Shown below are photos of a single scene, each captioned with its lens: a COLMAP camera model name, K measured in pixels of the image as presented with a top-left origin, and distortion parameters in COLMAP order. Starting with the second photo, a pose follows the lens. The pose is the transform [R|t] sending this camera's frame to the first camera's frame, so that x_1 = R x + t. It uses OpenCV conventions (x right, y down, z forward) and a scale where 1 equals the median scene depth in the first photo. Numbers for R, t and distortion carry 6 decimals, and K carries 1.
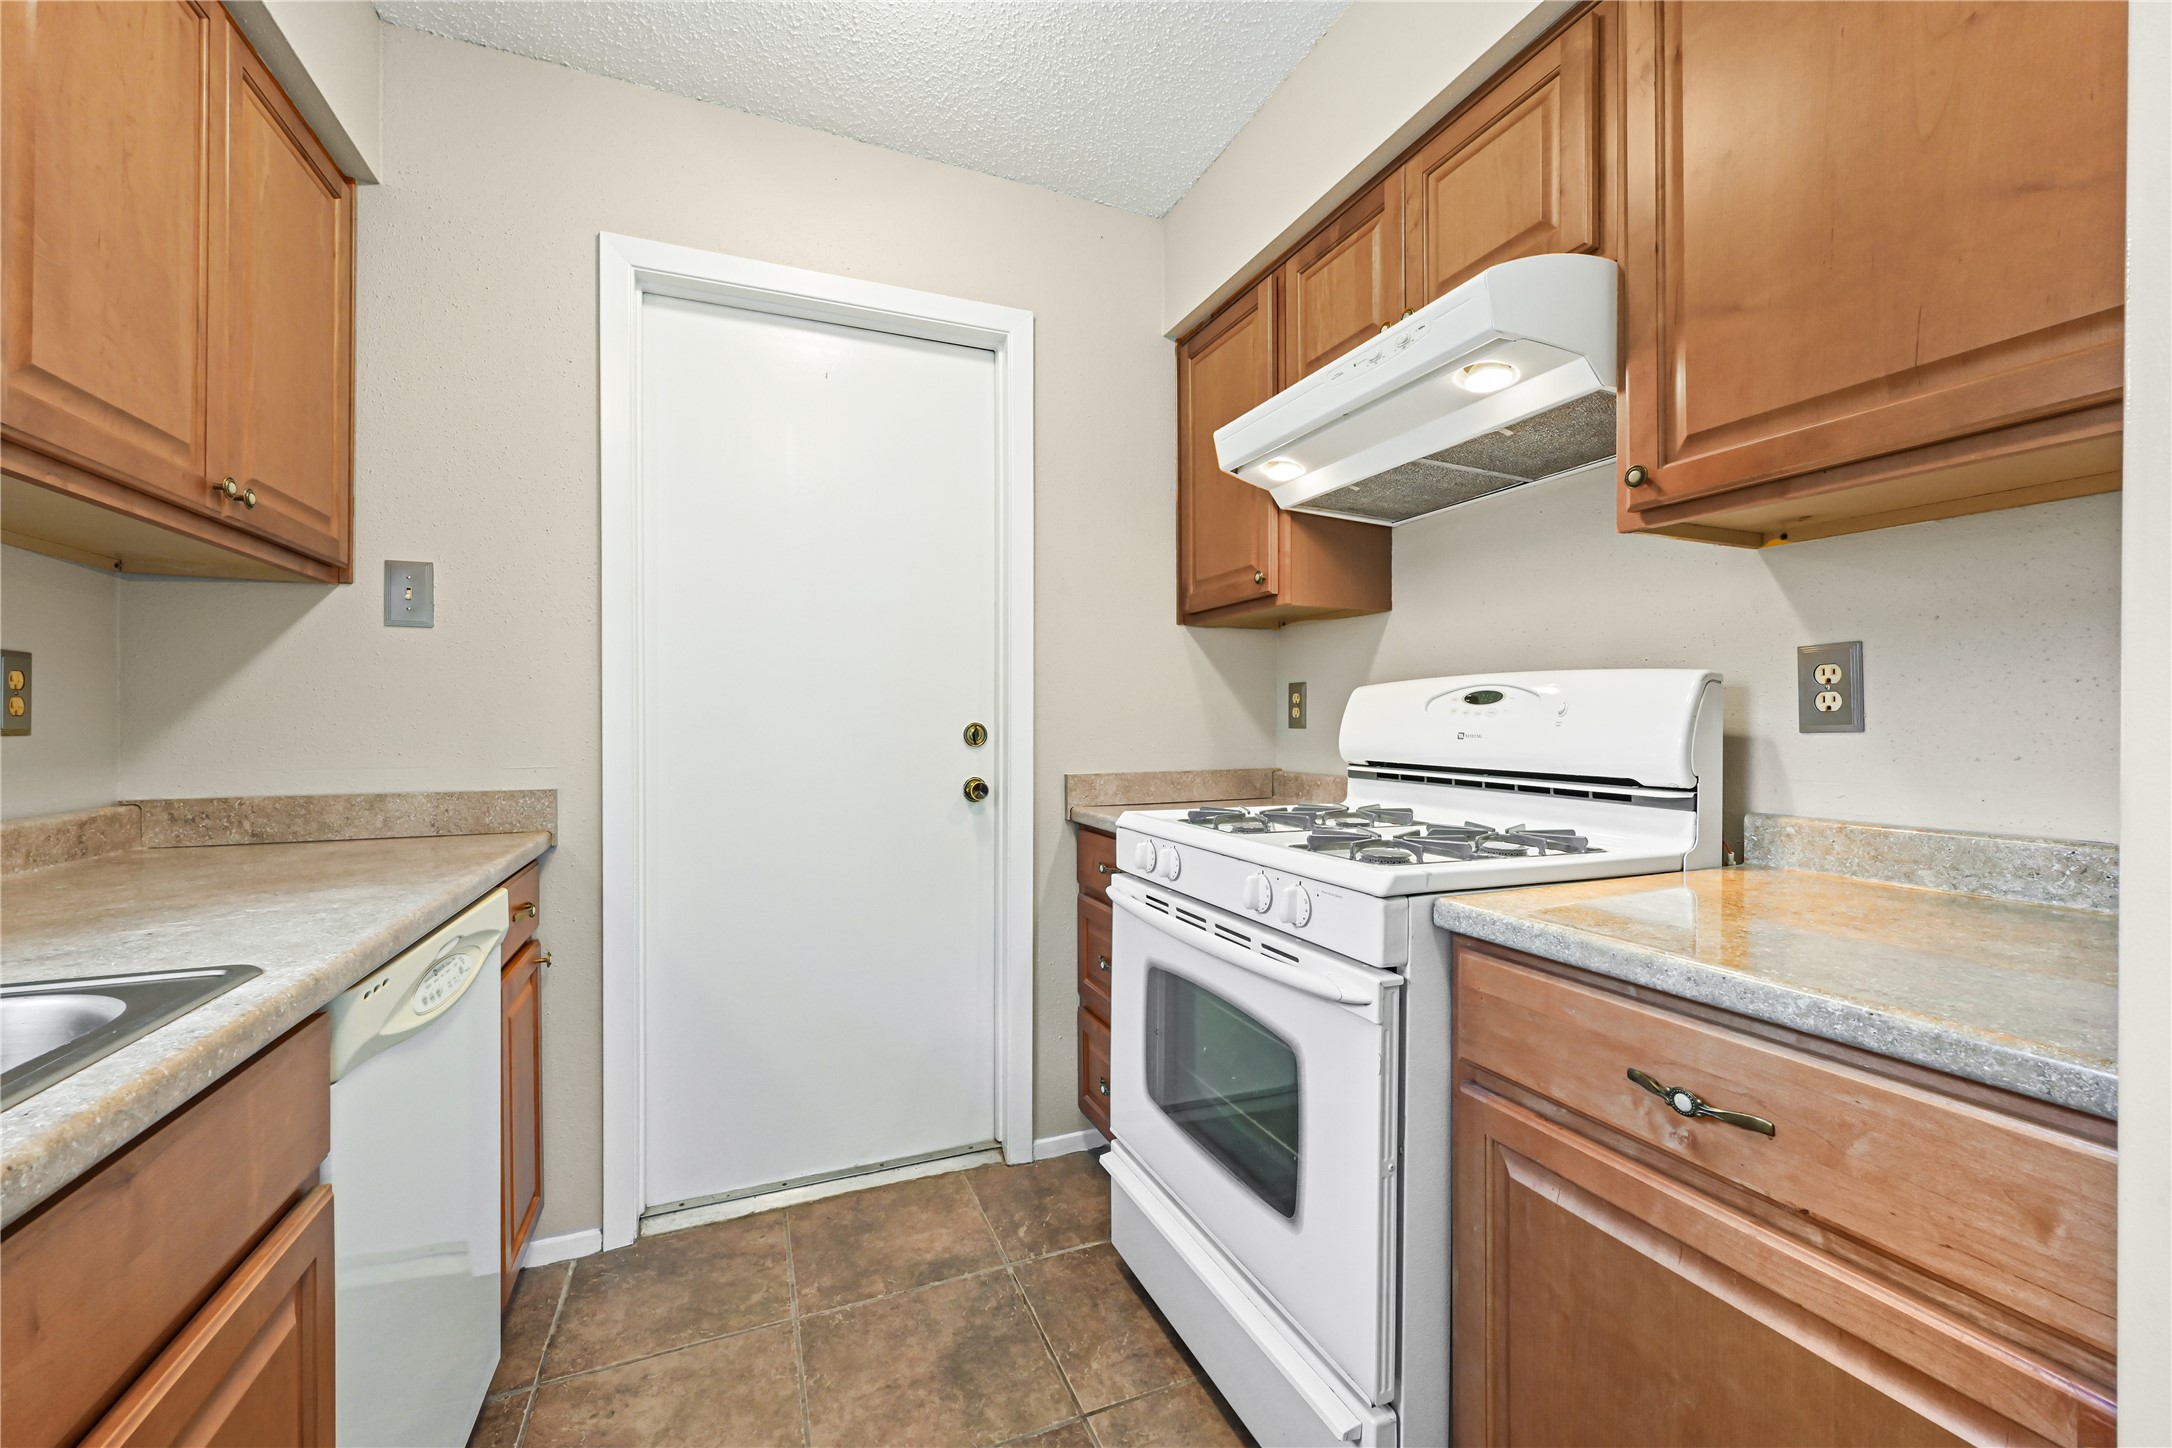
lens RADIAL K [[858.6, 0, 1096.9], [0, 858.6, 728.0], [0, 0, 1]] dist [0.000094, -0.000376]
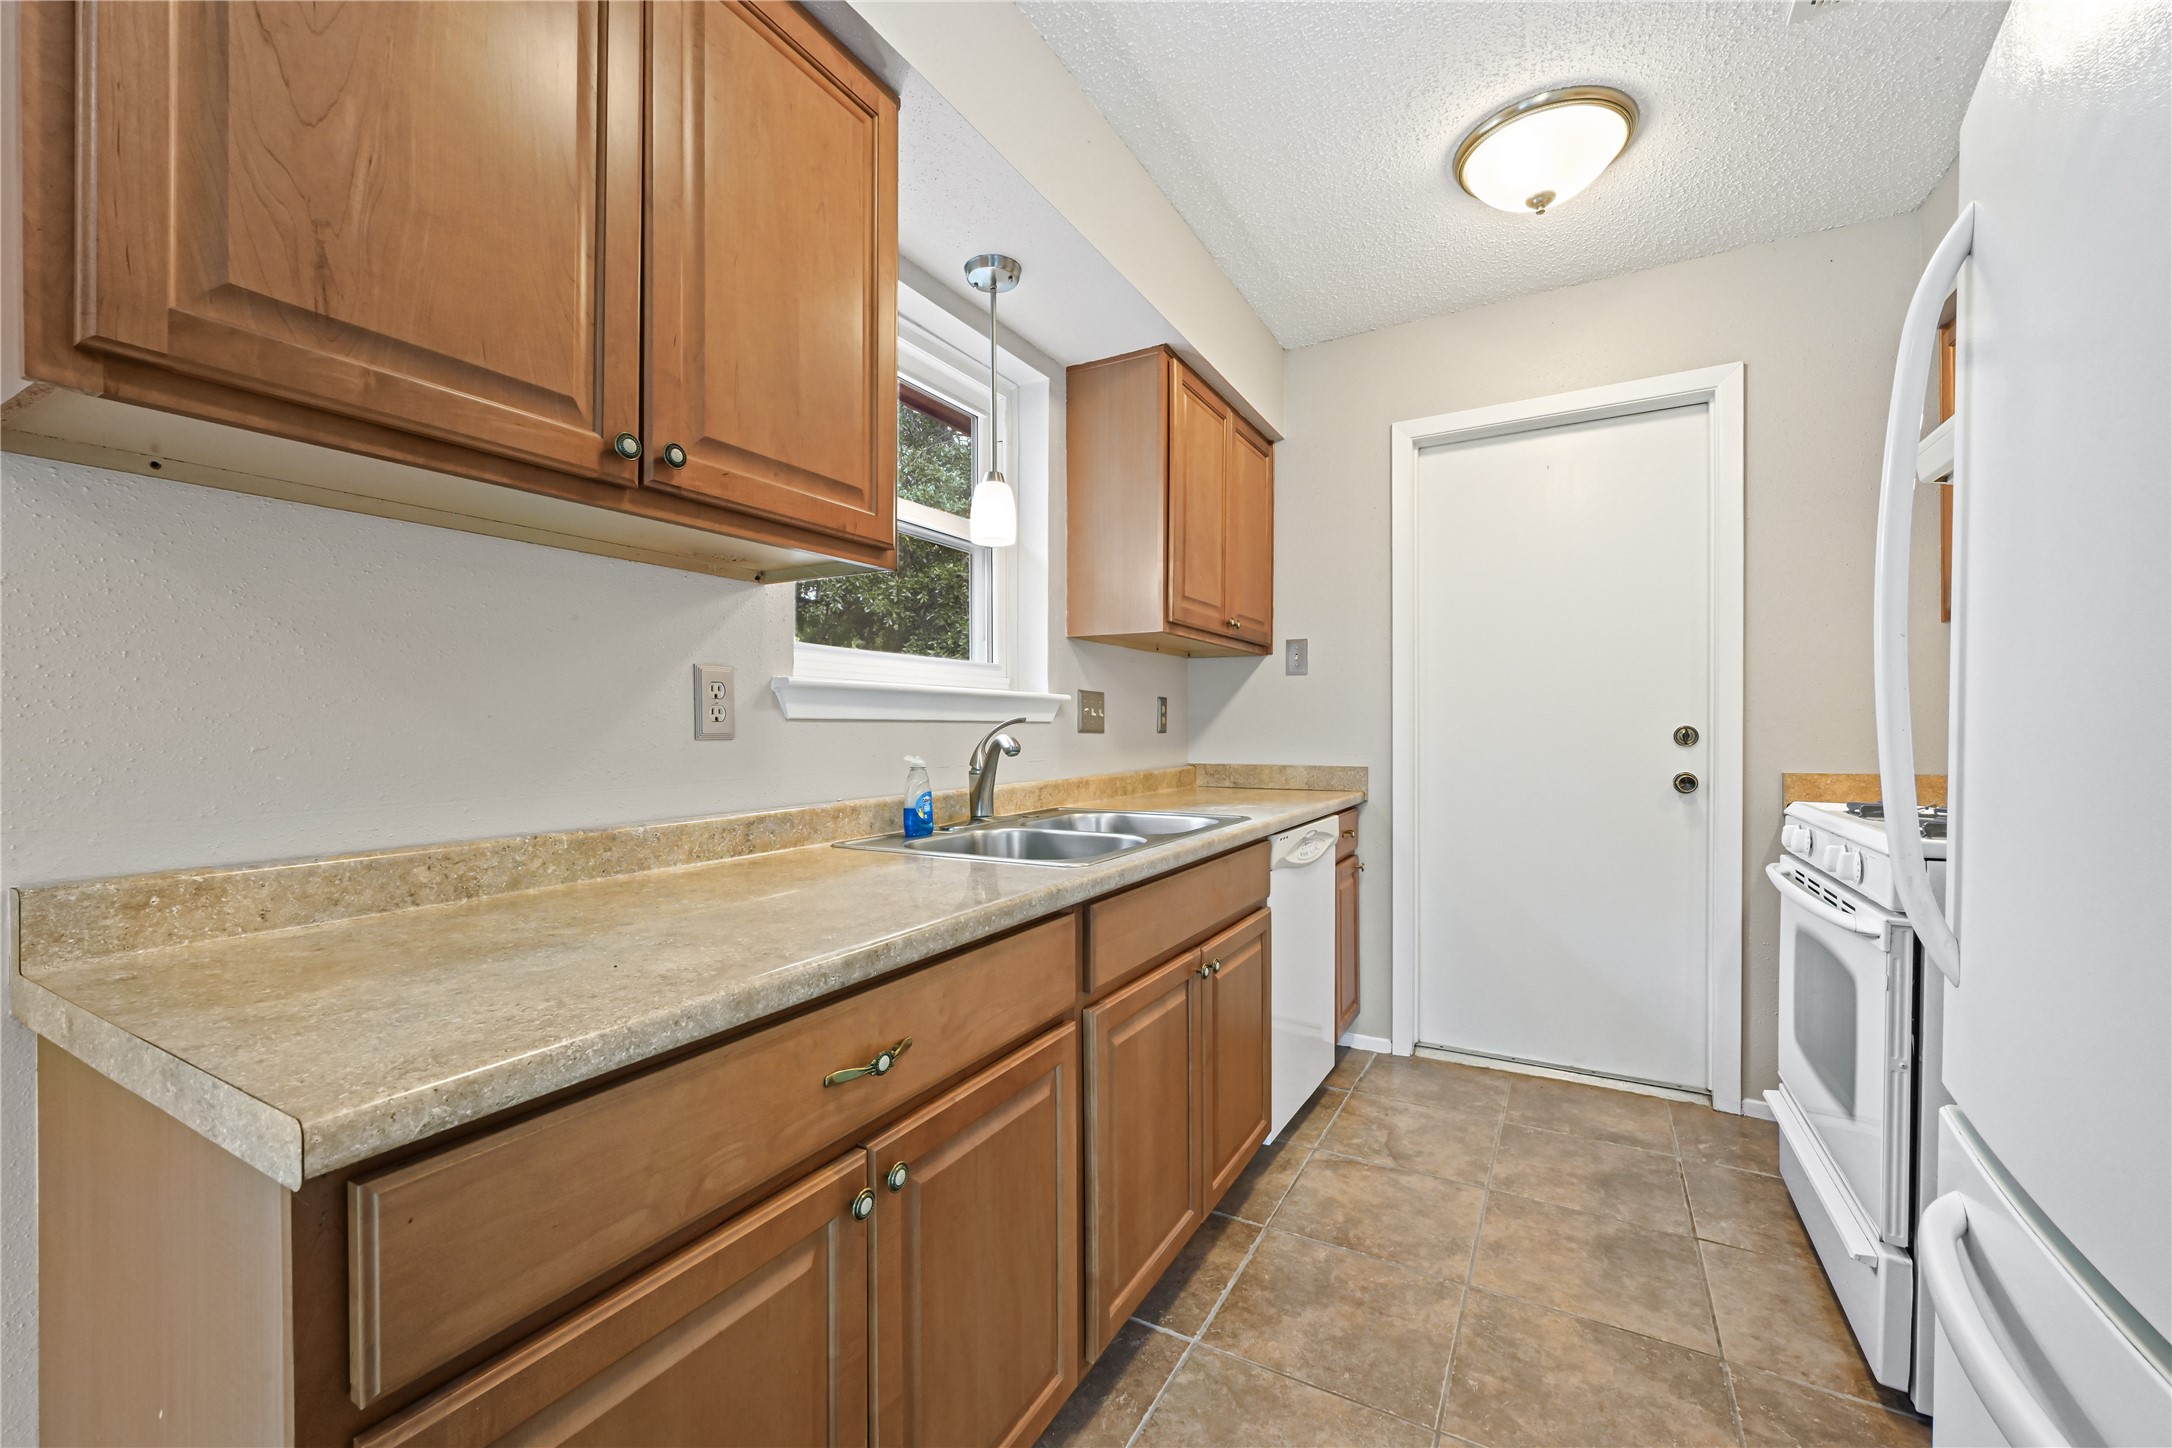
lens RADIAL K [[858.6, 0, 1076.9], [0, 858.6, 732.3], [0, 0, 1]] dist [0.000094, -0.000376]
pose [[0.599544, 0.000784, -0.800342, 0.385742], [-0.002386, 0.999997, -0.000808, 0.006980], [0.800339, 0.002394, 0.599544, -0.474809]]
